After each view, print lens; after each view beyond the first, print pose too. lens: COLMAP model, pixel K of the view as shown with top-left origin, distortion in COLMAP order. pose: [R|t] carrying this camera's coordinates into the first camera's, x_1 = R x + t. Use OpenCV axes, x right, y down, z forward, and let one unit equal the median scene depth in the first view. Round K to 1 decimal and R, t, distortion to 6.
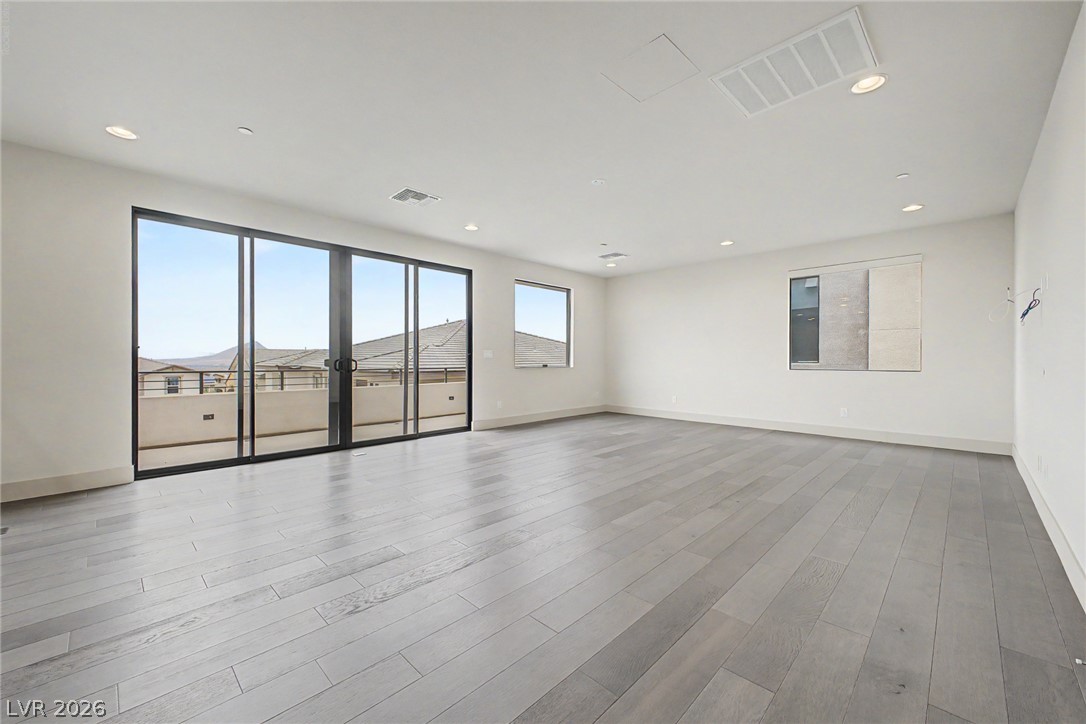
lens RADIAL K [[428.8, 0, 543.0], [0, 428.8, 362.0], [0, 0, 1]] dist [0.001351, 0.000034]
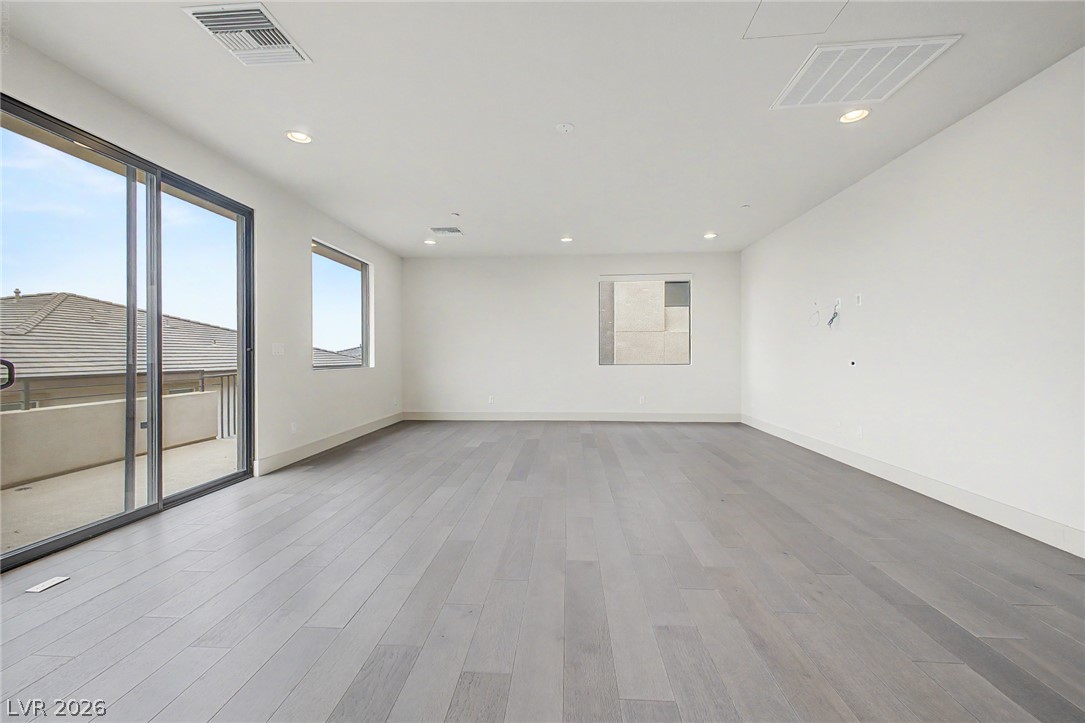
lens RADIAL K [[430.4, 0, 542.5], [0, 430.4, 361.5], [0, 0, 1]] dist [0.024233, -0.010195]
pose [[0.755324, -0.013842, 0.655205, -0.259203], [0.009807, 0.999904, 0.009819, -0.003787], [-0.655278, -0.000991, 0.755387, 0.268289]]
